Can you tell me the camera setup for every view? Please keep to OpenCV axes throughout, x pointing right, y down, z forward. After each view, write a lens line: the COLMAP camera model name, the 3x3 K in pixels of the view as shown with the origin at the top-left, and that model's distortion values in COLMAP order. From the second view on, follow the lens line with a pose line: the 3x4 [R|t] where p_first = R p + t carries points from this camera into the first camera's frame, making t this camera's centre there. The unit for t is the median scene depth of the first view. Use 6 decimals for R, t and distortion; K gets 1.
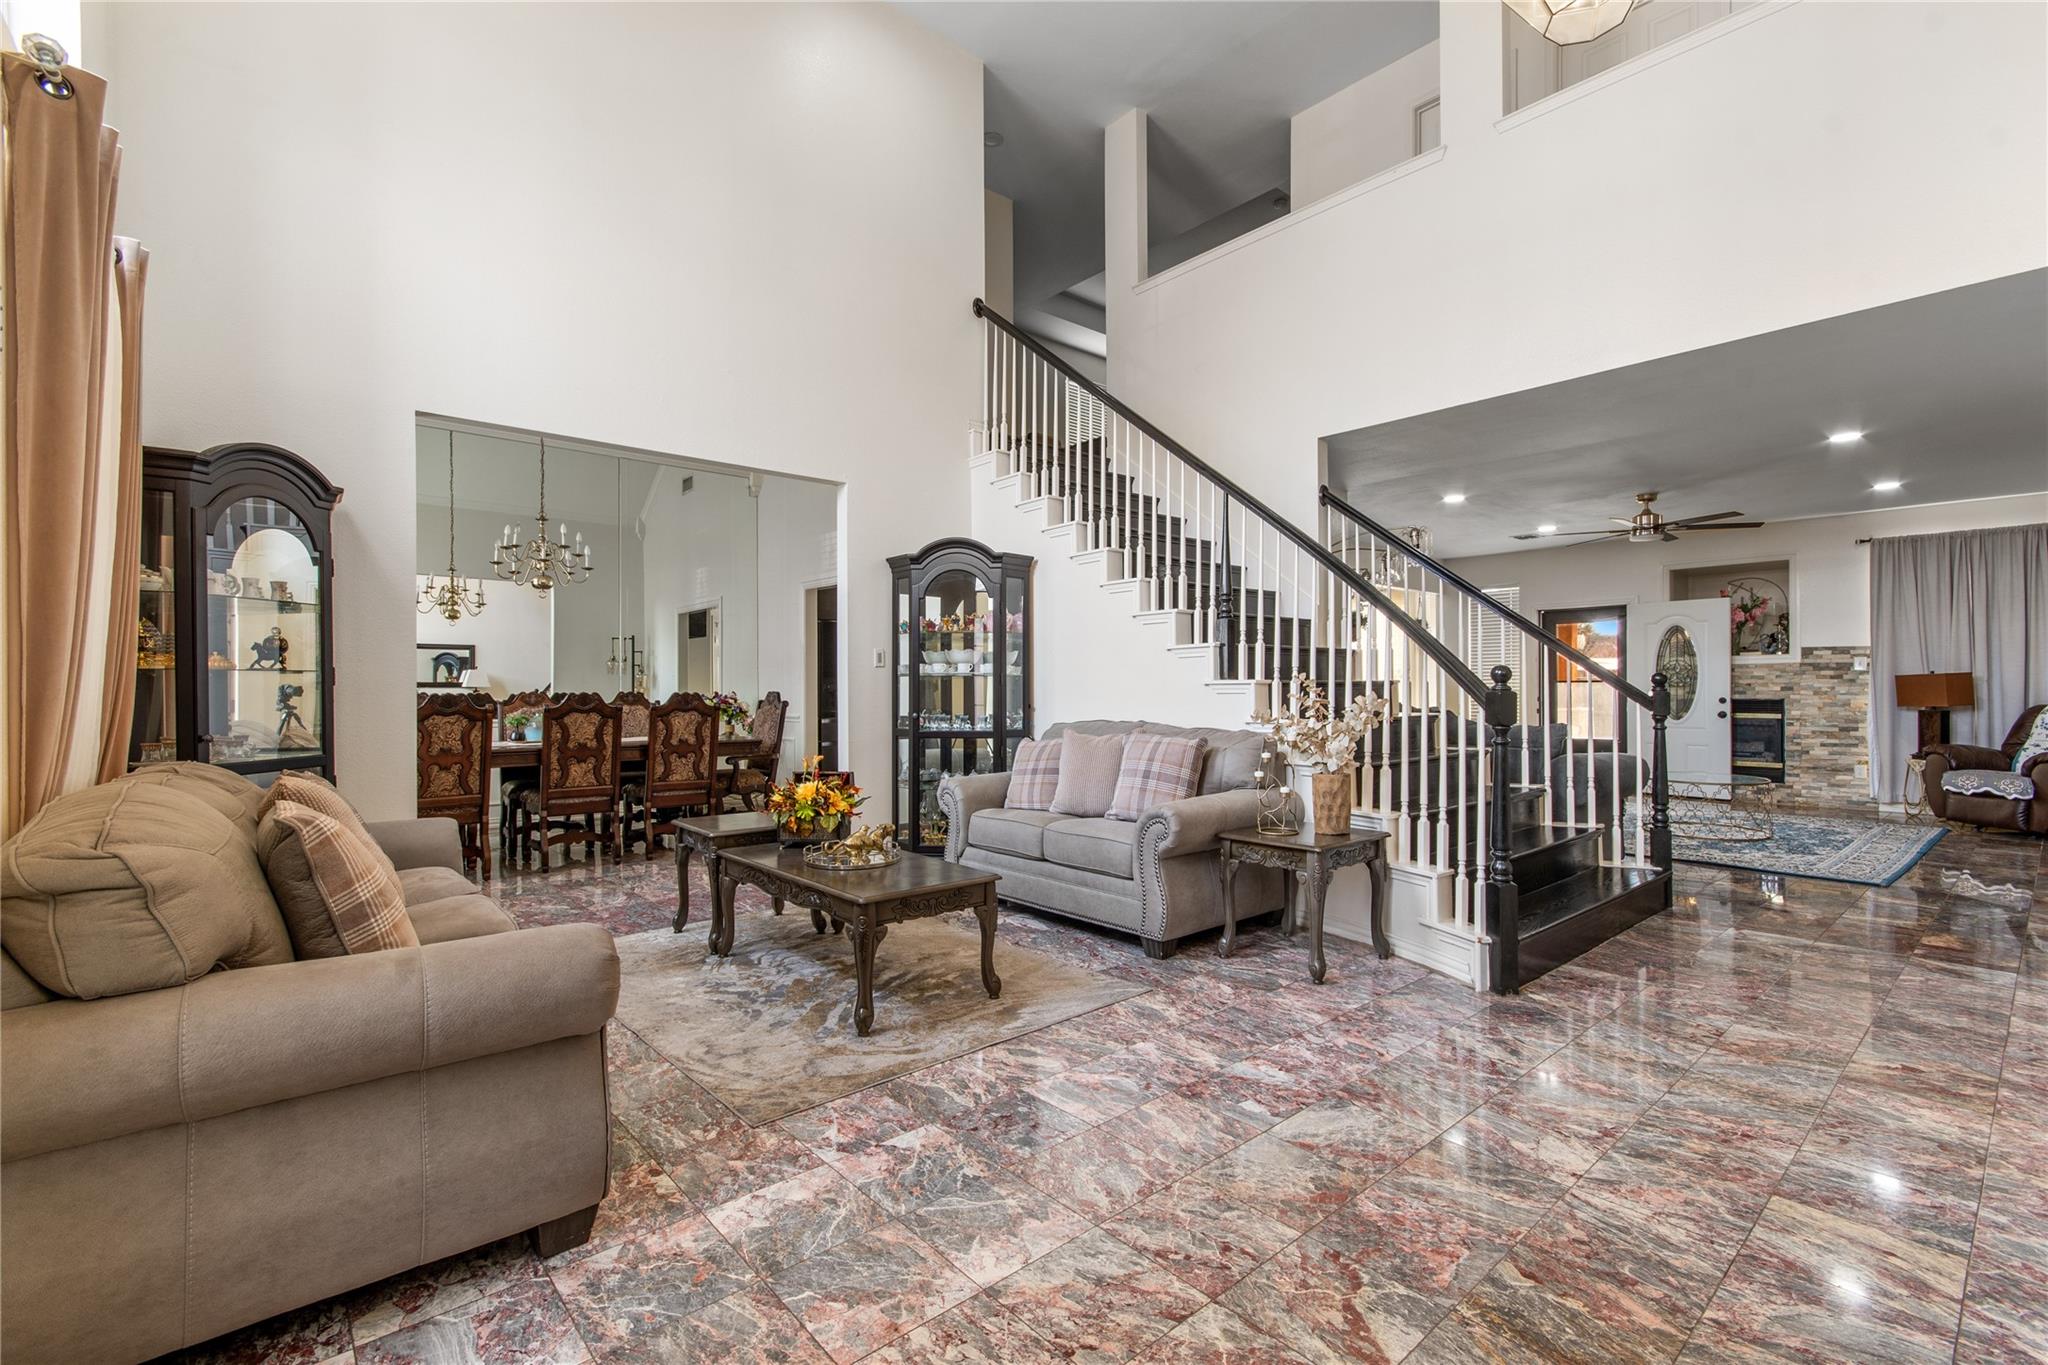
lens RADIAL K [[888.8, 0, 1029.0], [0, 888.8, 691.5], [0, 0, 1]] dist [0.001831, 0.000660]
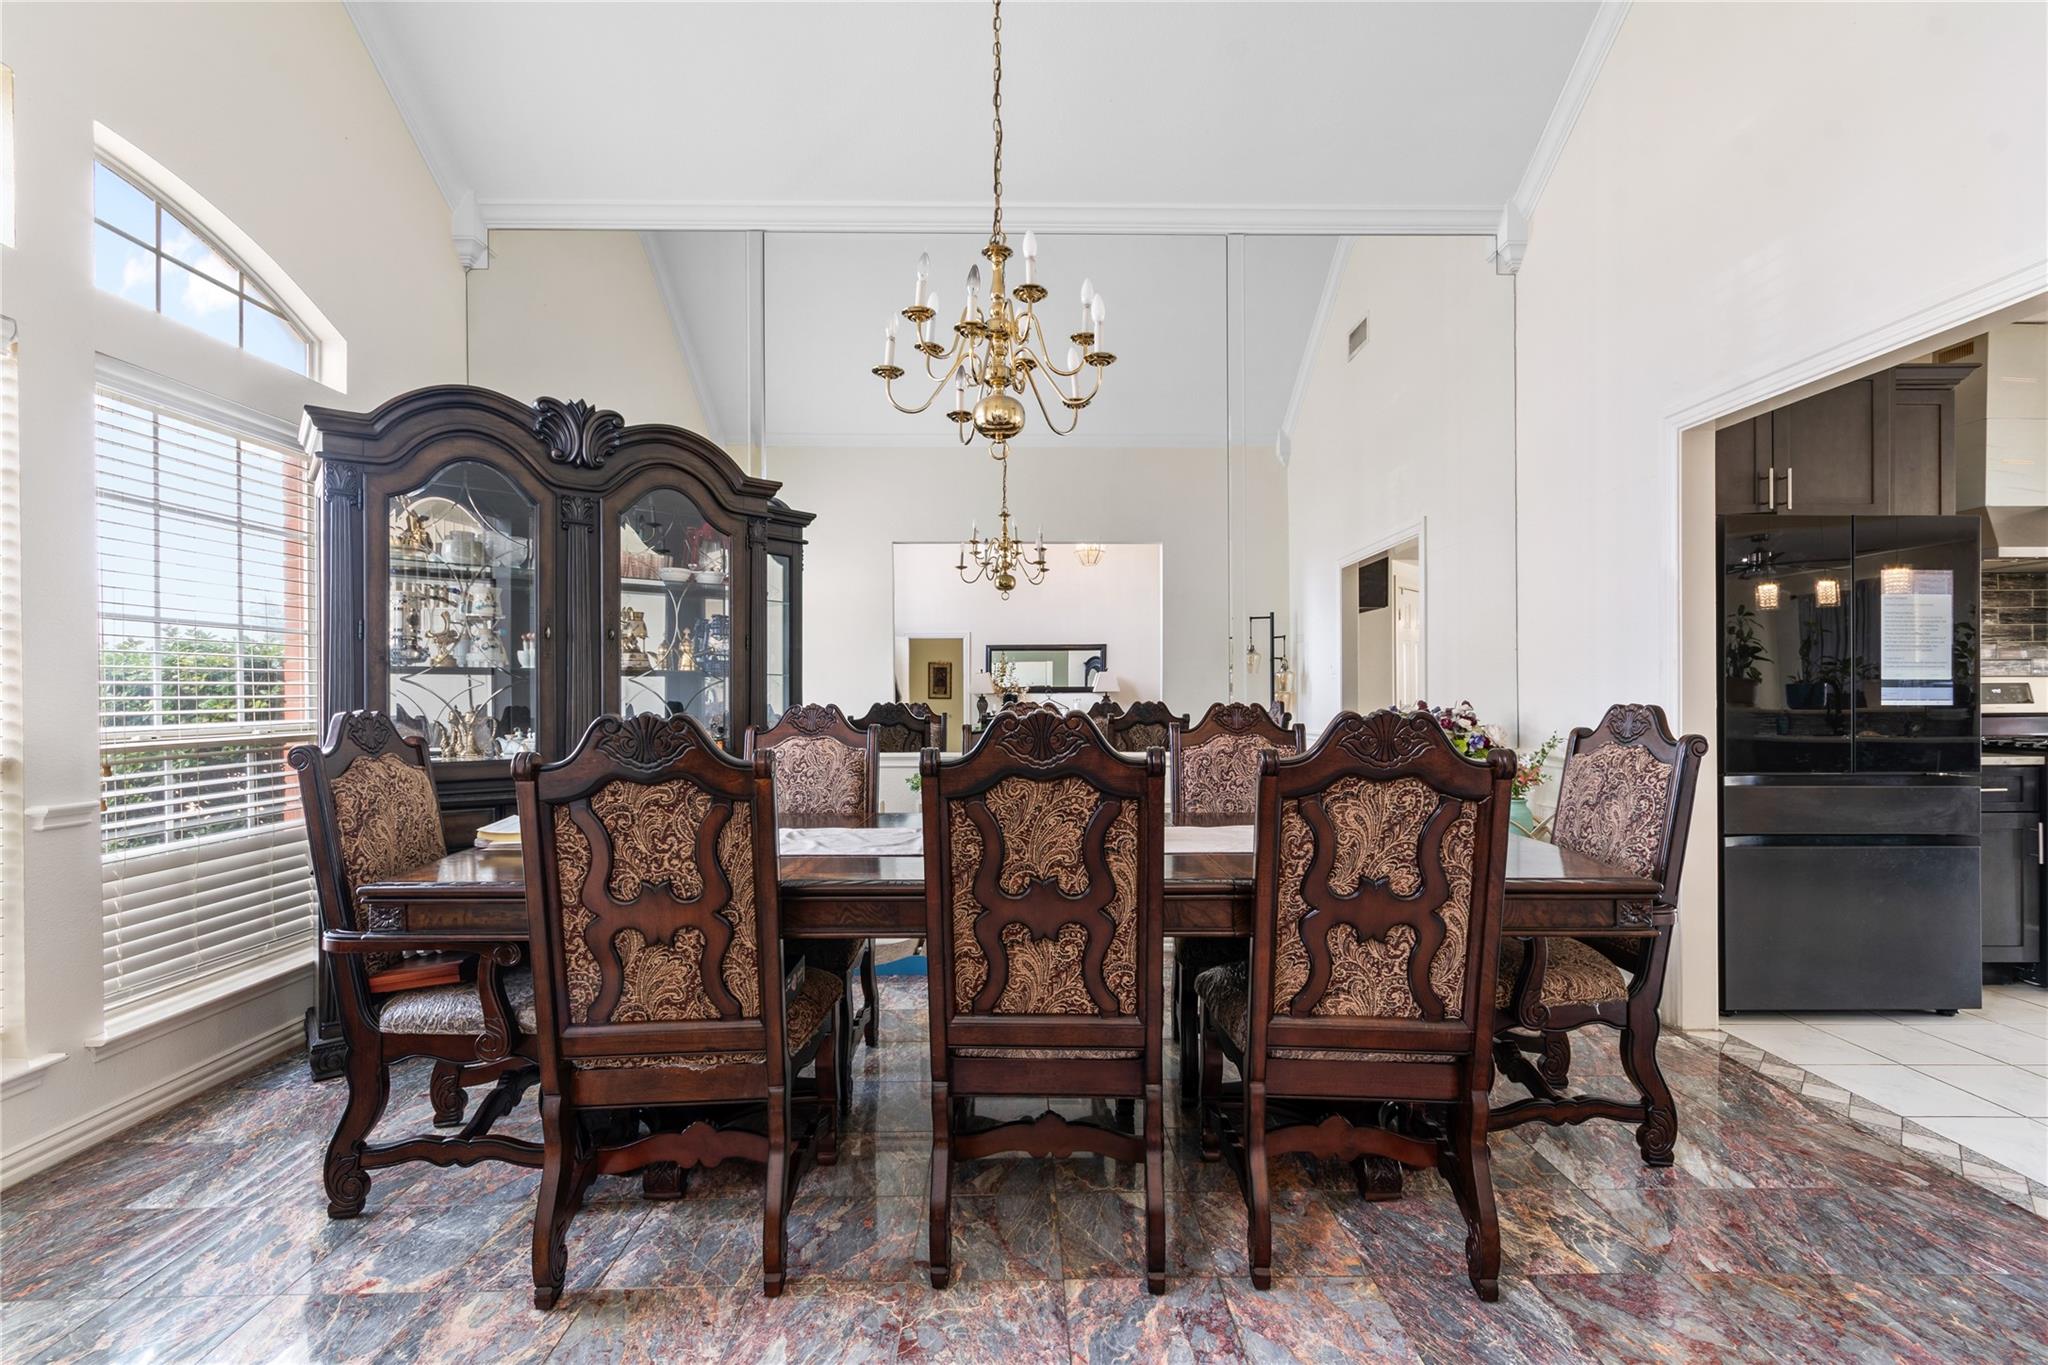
lens RADIAL K [[888.8, 0, 1029.0], [0, 888.8, 691.5], [0, 0, 1]] dist [0.001831, 0.000660]
pose [[0.759602, -0.003836, -0.650377, -0.286761], [0.000753, 0.999987, -0.005019, -0.003733], [0.650388, 0.003323, 0.759595, 0.710636]]
